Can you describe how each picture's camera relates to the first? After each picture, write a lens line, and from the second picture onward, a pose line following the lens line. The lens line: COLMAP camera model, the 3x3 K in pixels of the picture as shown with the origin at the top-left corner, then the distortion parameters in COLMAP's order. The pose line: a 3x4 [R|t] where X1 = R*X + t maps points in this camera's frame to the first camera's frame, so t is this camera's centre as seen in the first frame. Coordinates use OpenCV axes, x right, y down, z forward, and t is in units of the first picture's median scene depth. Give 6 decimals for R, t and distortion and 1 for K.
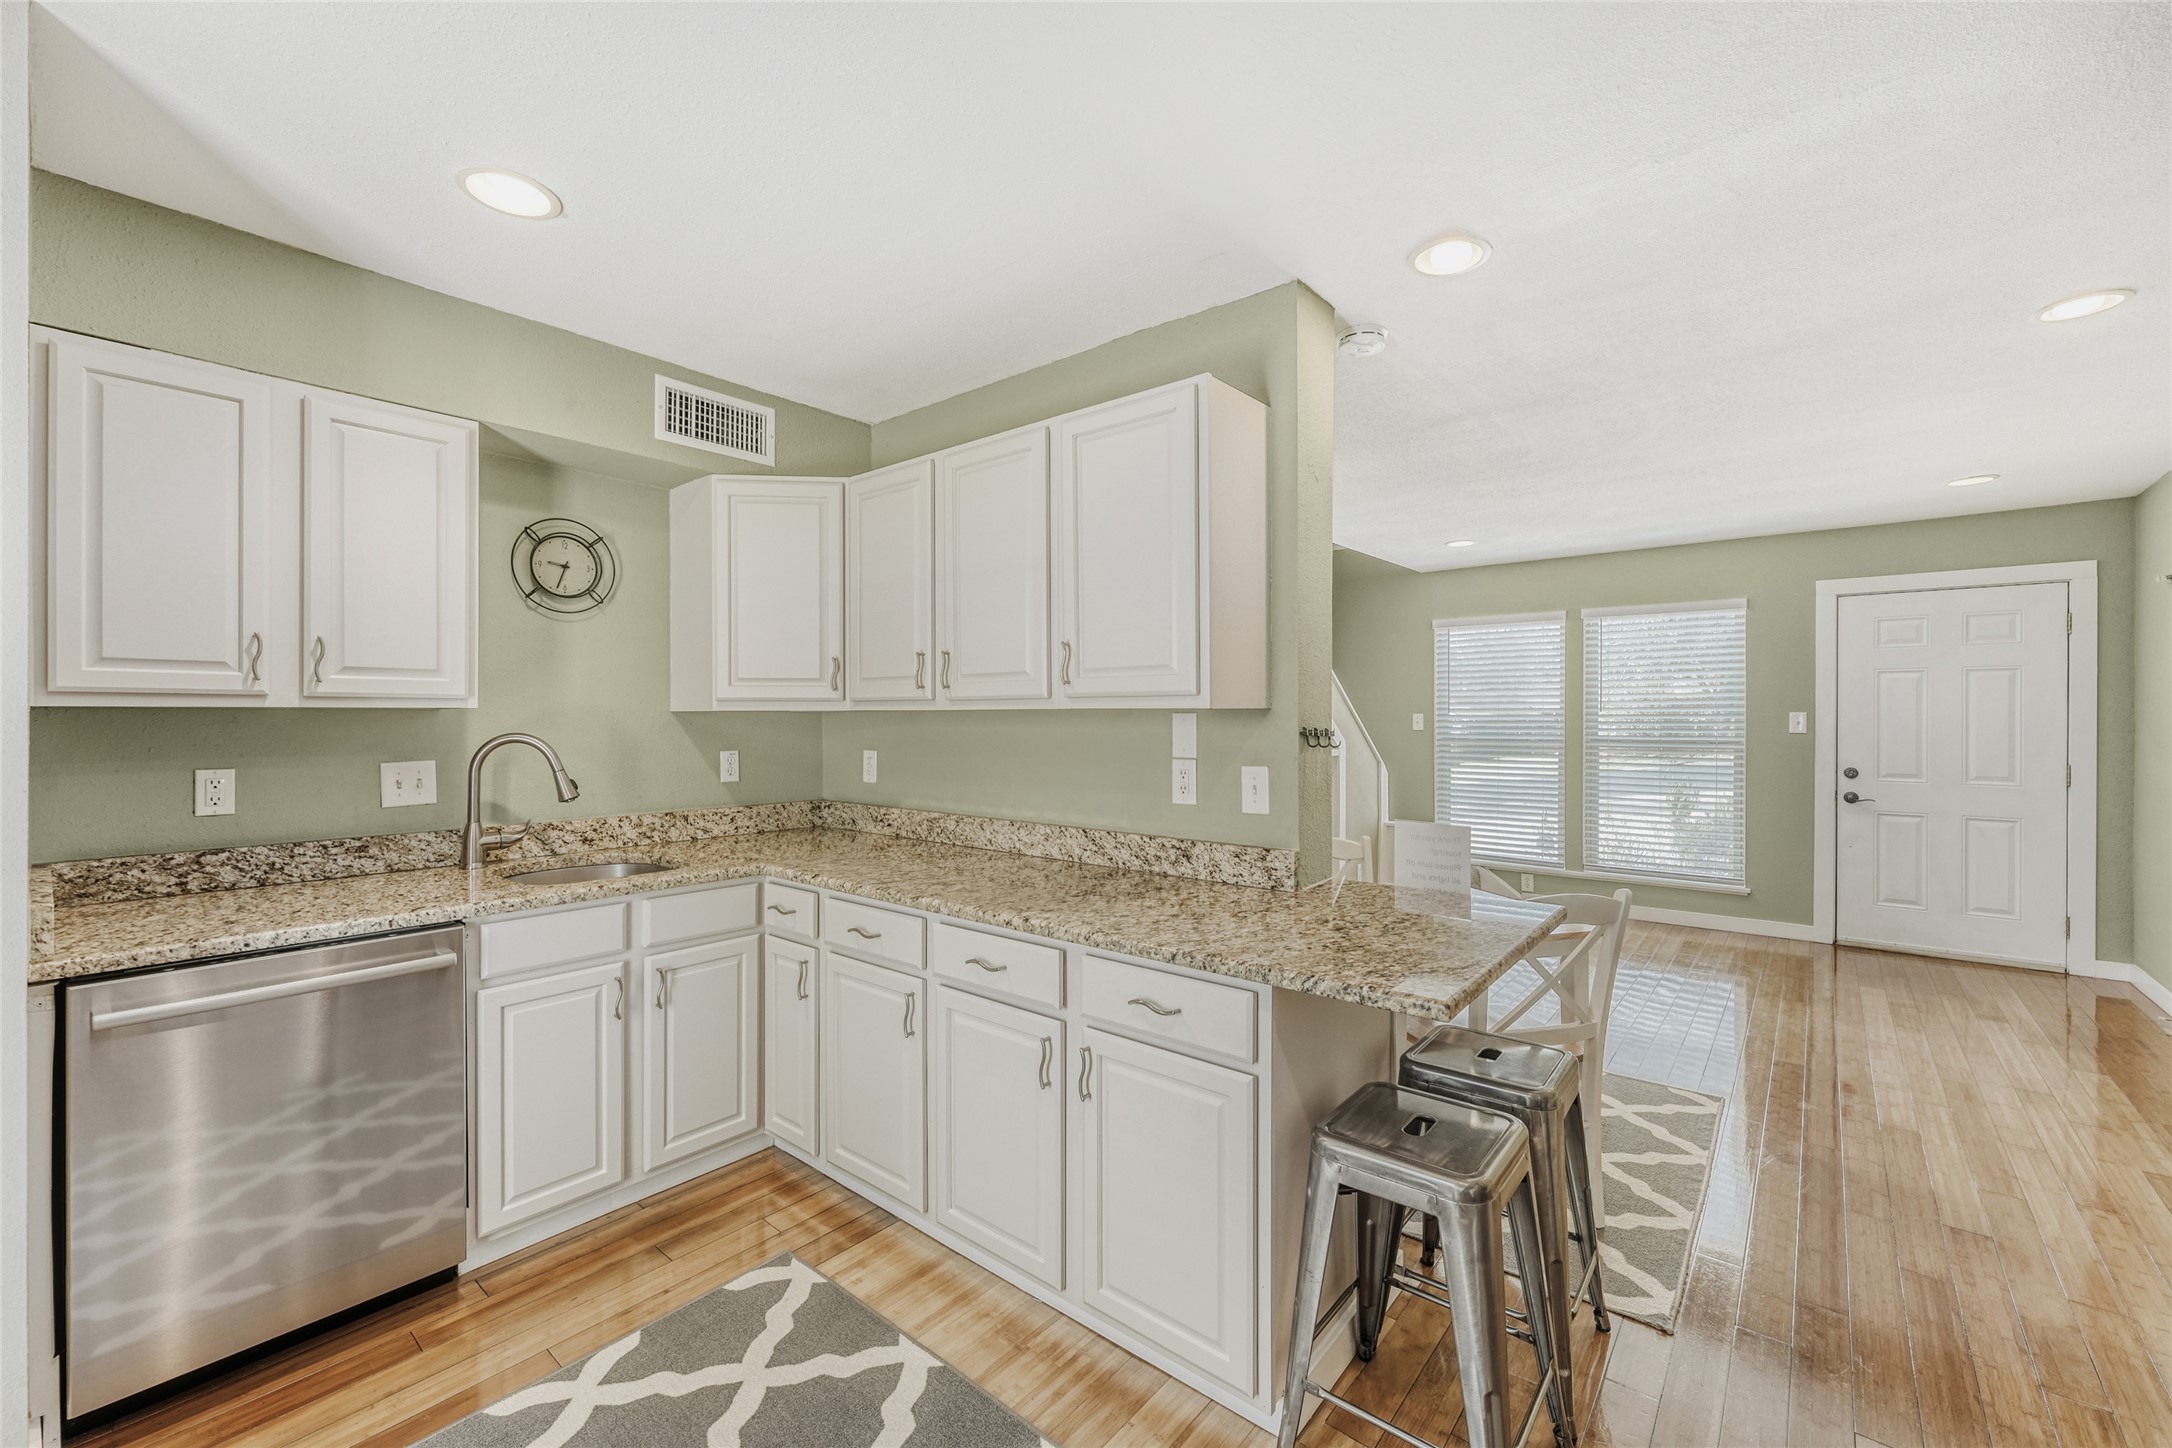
lens RADIAL K [[880.7, 0, 1087.2], [0, 880.7, 720.1], [0, 0, 1]] dist [0.000649, 0.000391]
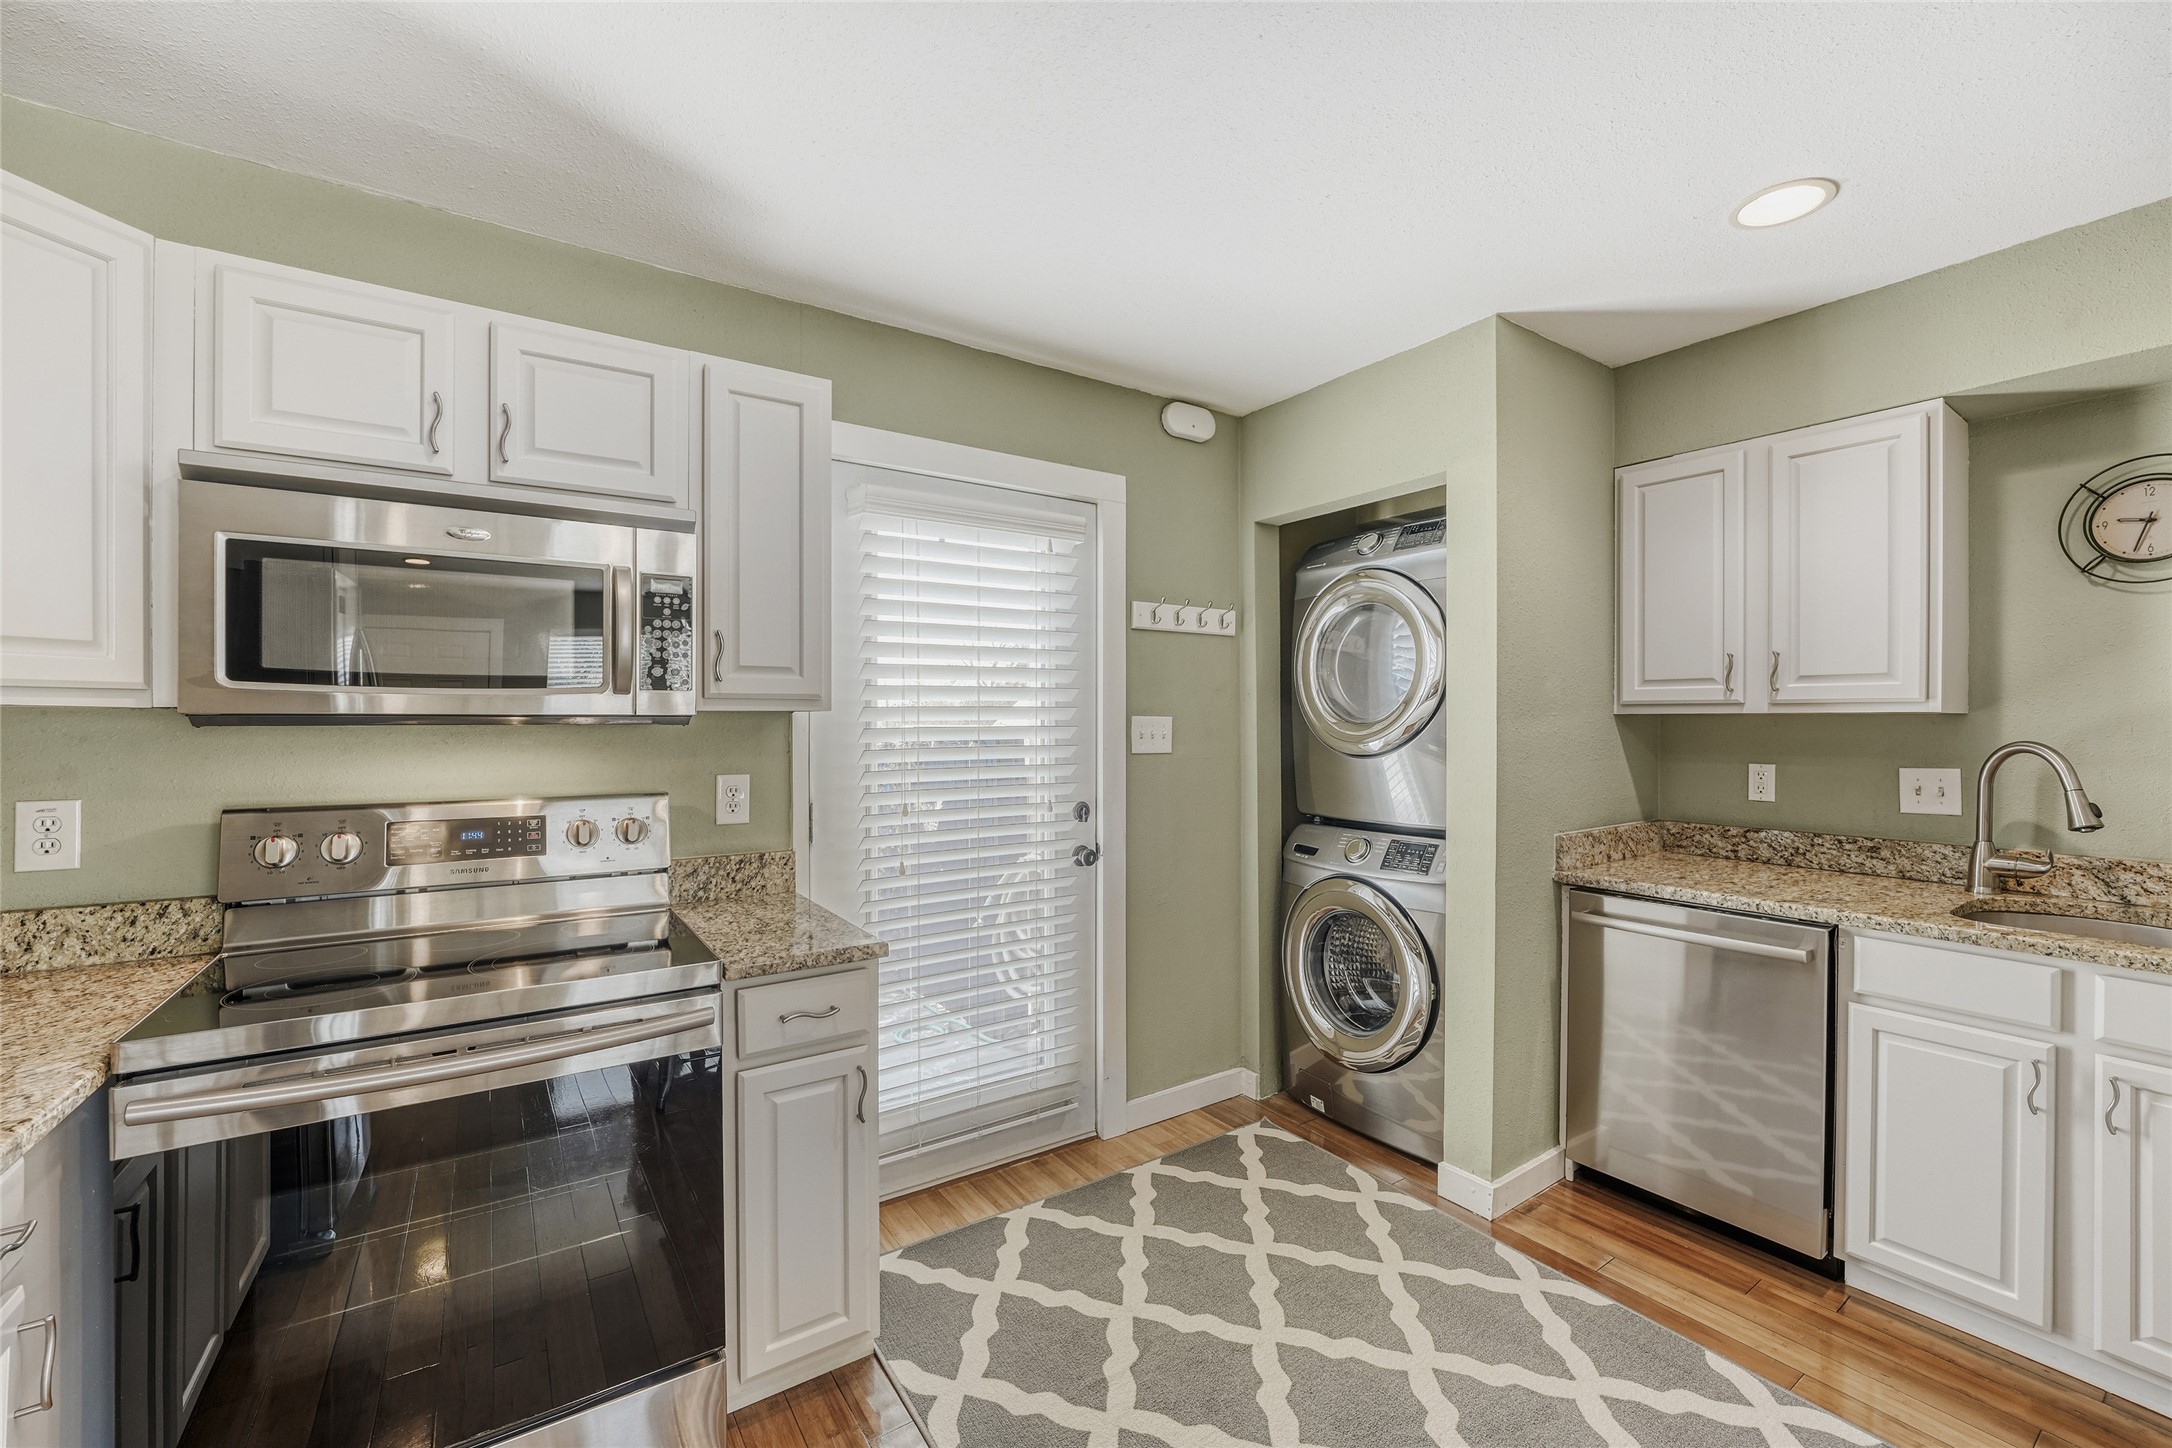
lens RADIAL K [[880.7, 0, 1087.2], [0, 880.7, 720.1], [0, 0, 1]] dist [0.000649, 0.000391]
pose [[-0.268281, 0.001483, -0.963340, 0.436073], [-0.003403, 0.999991, 0.002487, -0.005058], [0.963335, 0.003945, -0.268273, 0.405245]]
